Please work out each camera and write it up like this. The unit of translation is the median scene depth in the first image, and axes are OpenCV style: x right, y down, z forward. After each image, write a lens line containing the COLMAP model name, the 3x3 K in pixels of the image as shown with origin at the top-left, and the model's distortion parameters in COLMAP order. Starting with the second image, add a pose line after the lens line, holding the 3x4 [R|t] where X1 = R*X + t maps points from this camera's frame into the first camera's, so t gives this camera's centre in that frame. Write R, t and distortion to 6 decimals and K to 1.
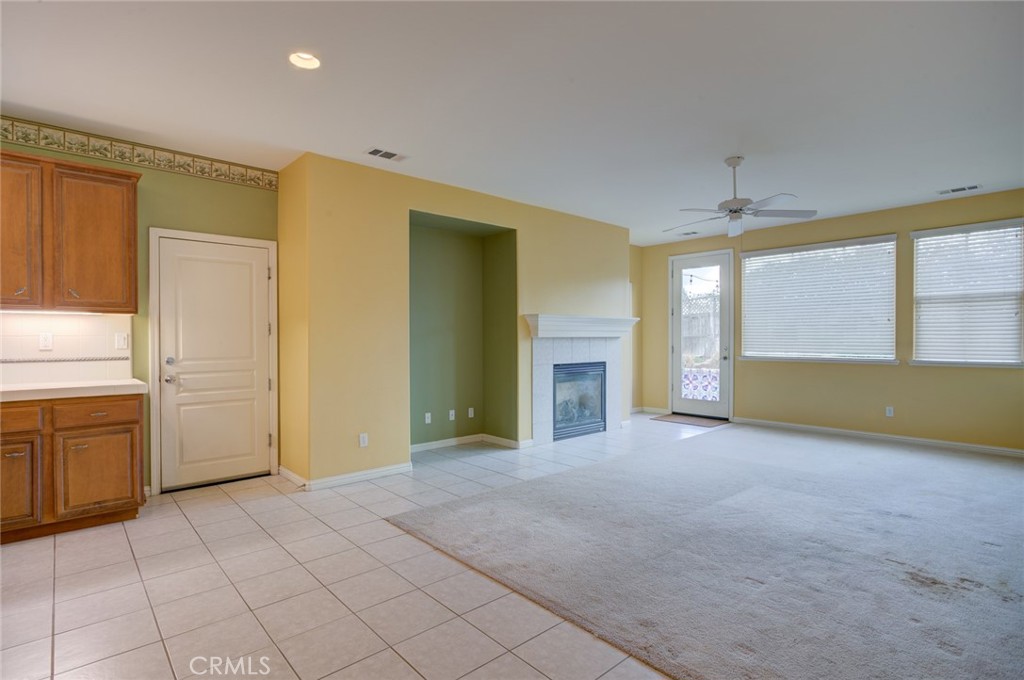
lens RADIAL K [[514.1, 0, 512.0], [0, 514.1, 340.0], [0, 0, 1]] dist [-0.002078, 0.000639]
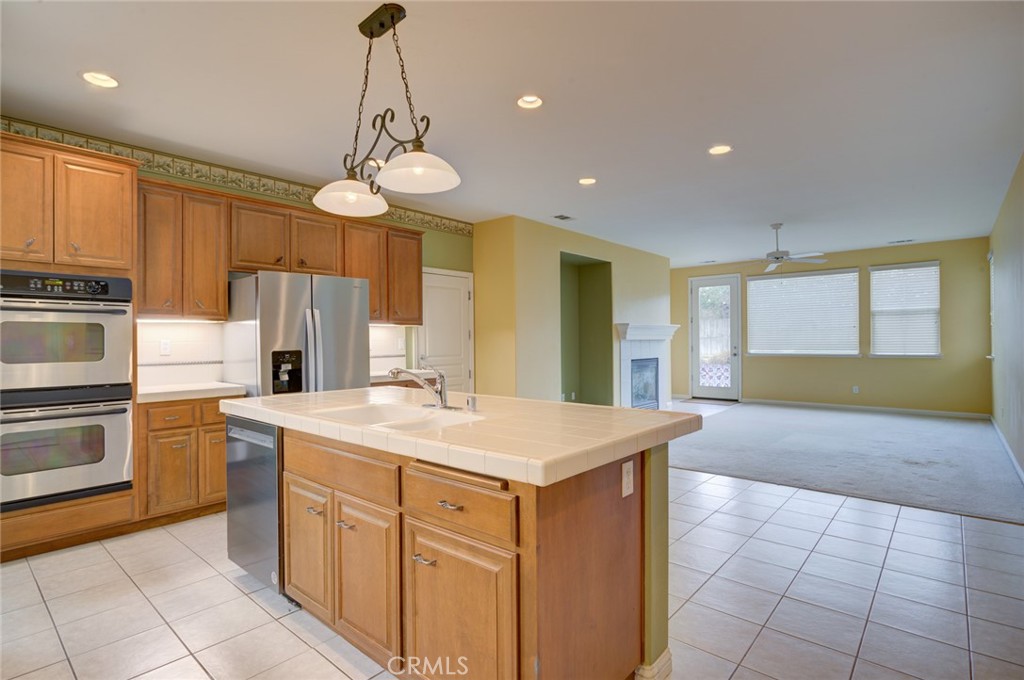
lens RADIAL K [[508.2, 0, 526.4], [0, 508.2, 339.4], [0, 0, 1]] dist [0.001200, 0.000242]
pose [[0.991626, -0.002792, 0.129114, -0.347414], [0.003144, 0.999992, -0.002524, -0.003430], [-0.129106, 0.002908, 0.991627, -0.284485]]
